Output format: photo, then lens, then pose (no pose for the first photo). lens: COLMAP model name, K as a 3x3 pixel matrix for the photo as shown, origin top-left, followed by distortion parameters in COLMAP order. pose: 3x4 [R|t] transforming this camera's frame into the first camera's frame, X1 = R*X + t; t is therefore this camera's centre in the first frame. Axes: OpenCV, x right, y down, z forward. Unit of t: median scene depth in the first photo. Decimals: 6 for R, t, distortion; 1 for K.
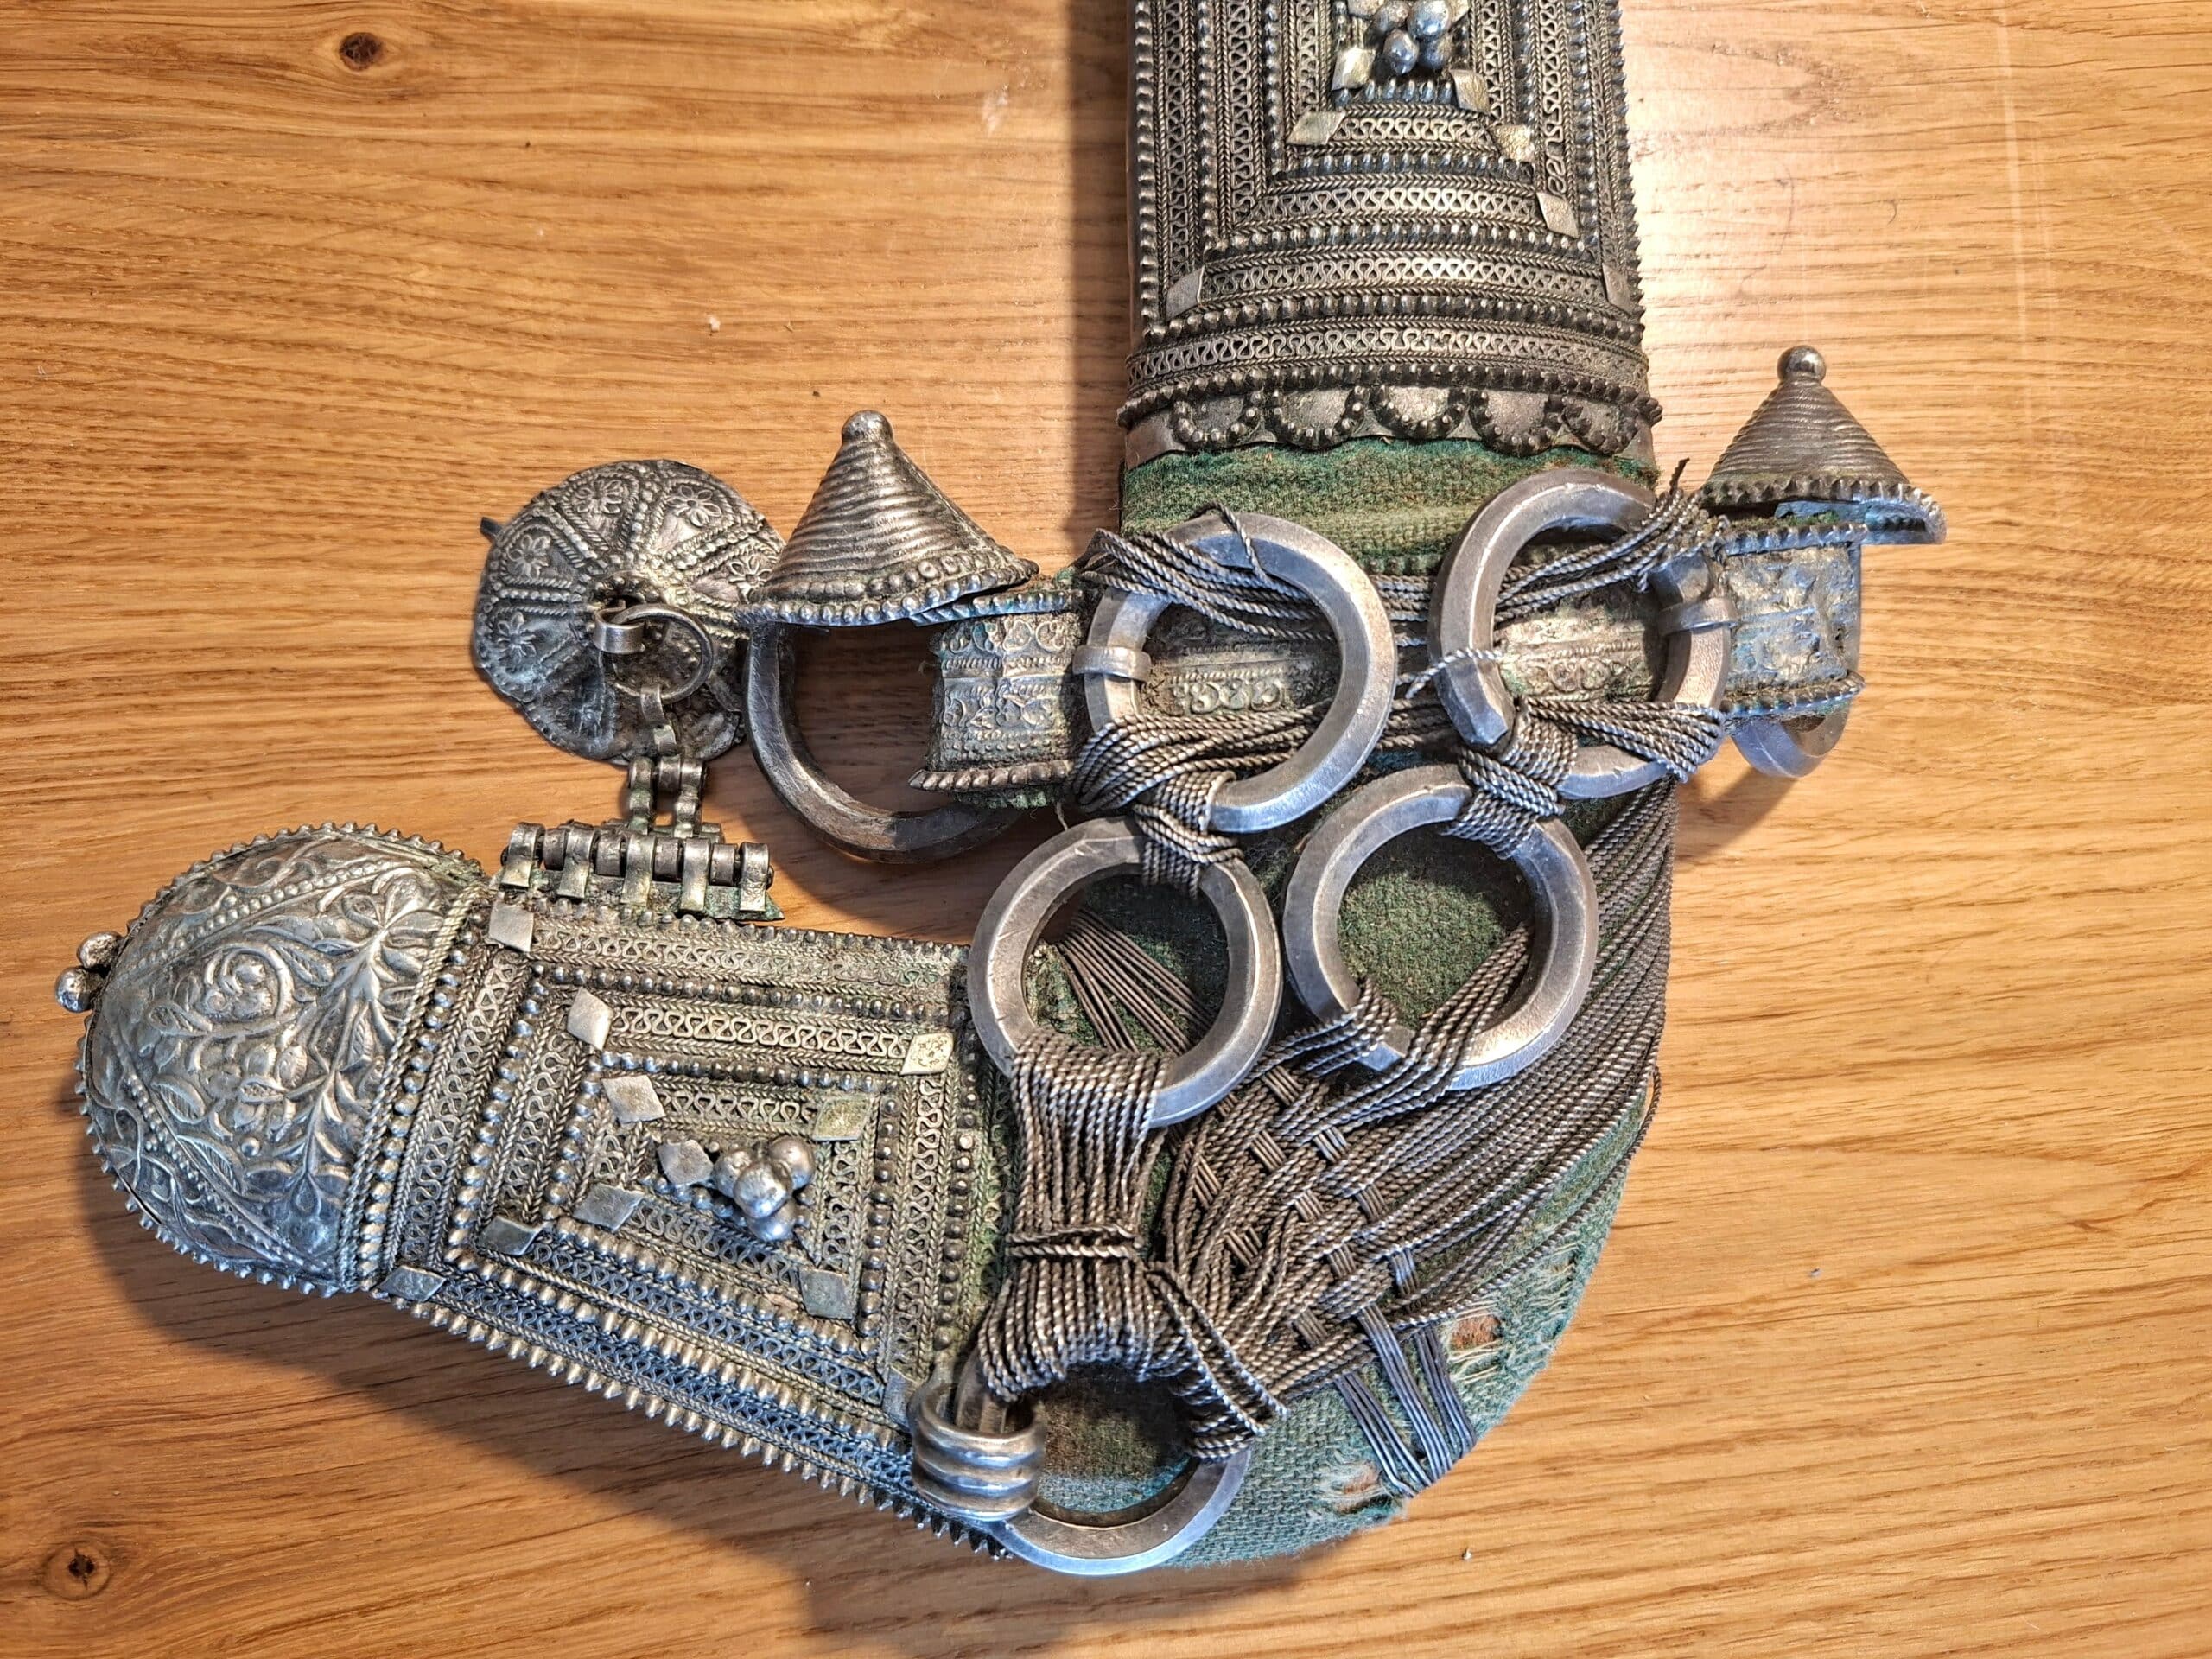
lens RADIAL K [[1524.5, 0, 1106.0], [0, 1524.5, 835.7], [0, 0, 1]] dist [-0.028142, 0.001026]
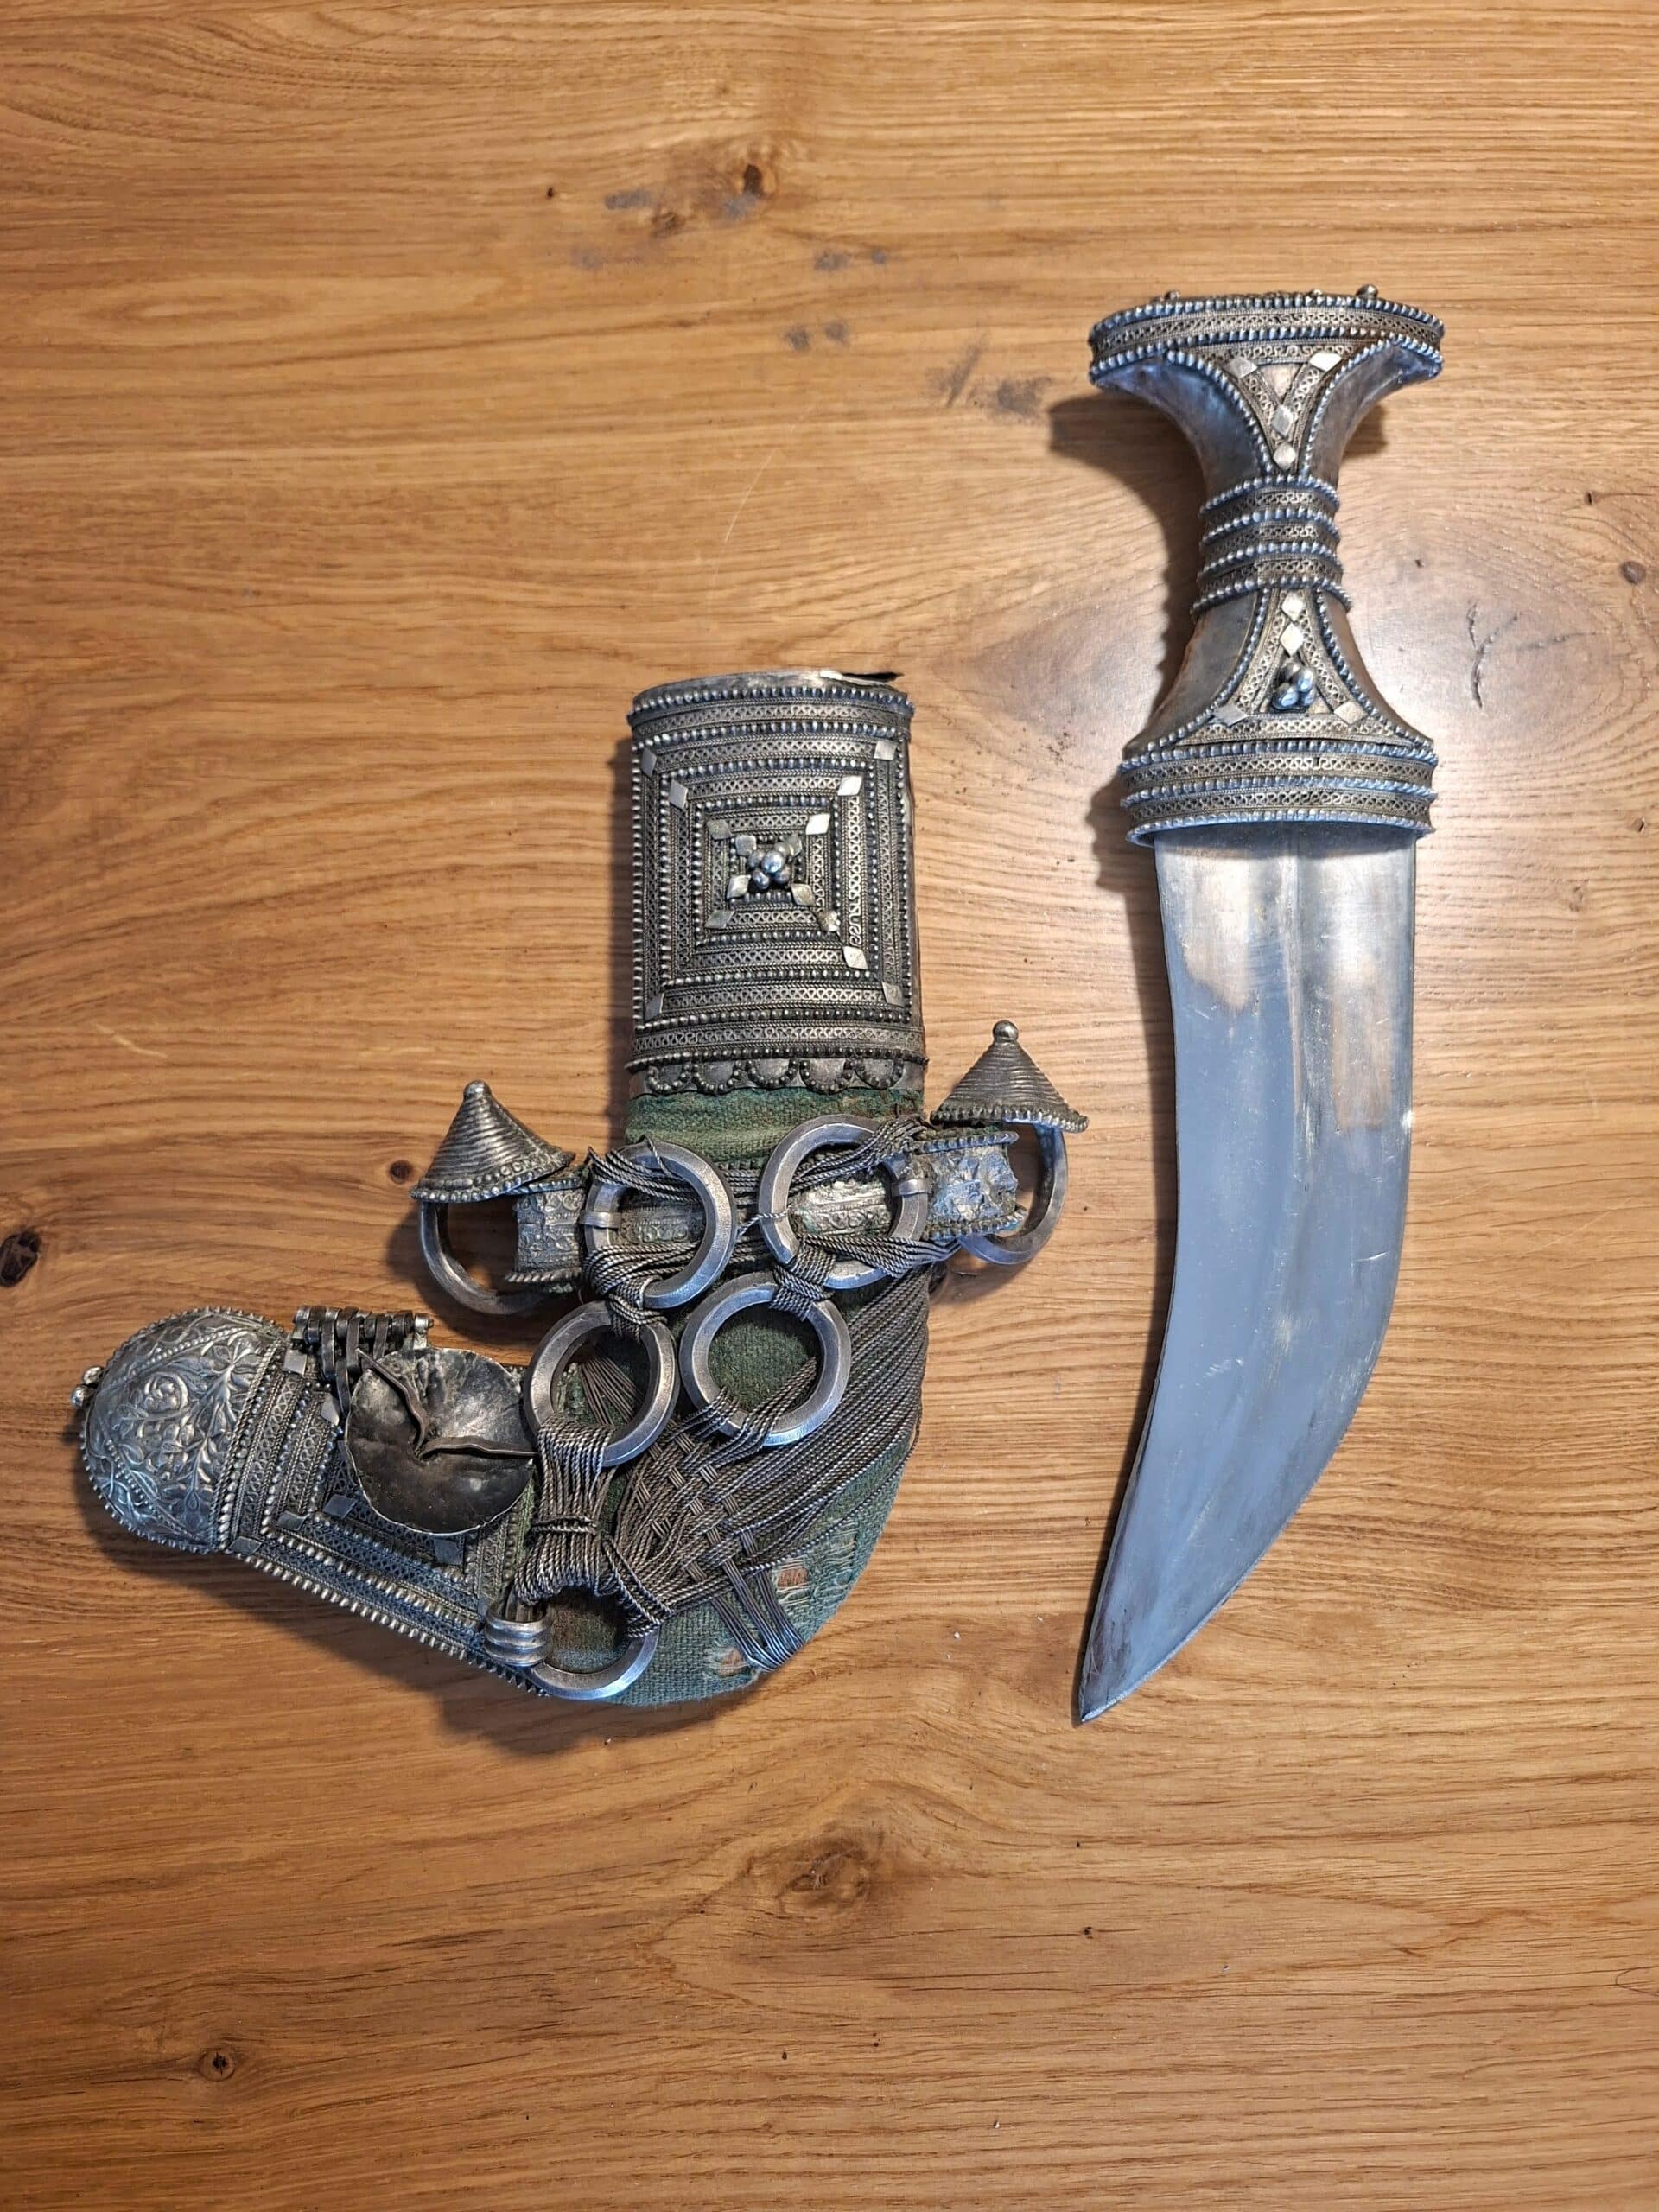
lens RADIAL K [[1488.5, 0, 819.4], [0, 1488.5, 1115.8], [0, 0, 1]] dist [0.059271, -0.094927]
pose [[0.993914, 0.036064, -0.104085, 0.162612], [-0.039206, 0.998830, -0.028301, -0.549517], [0.102943, 0.032210, 0.994166, -0.665131]]
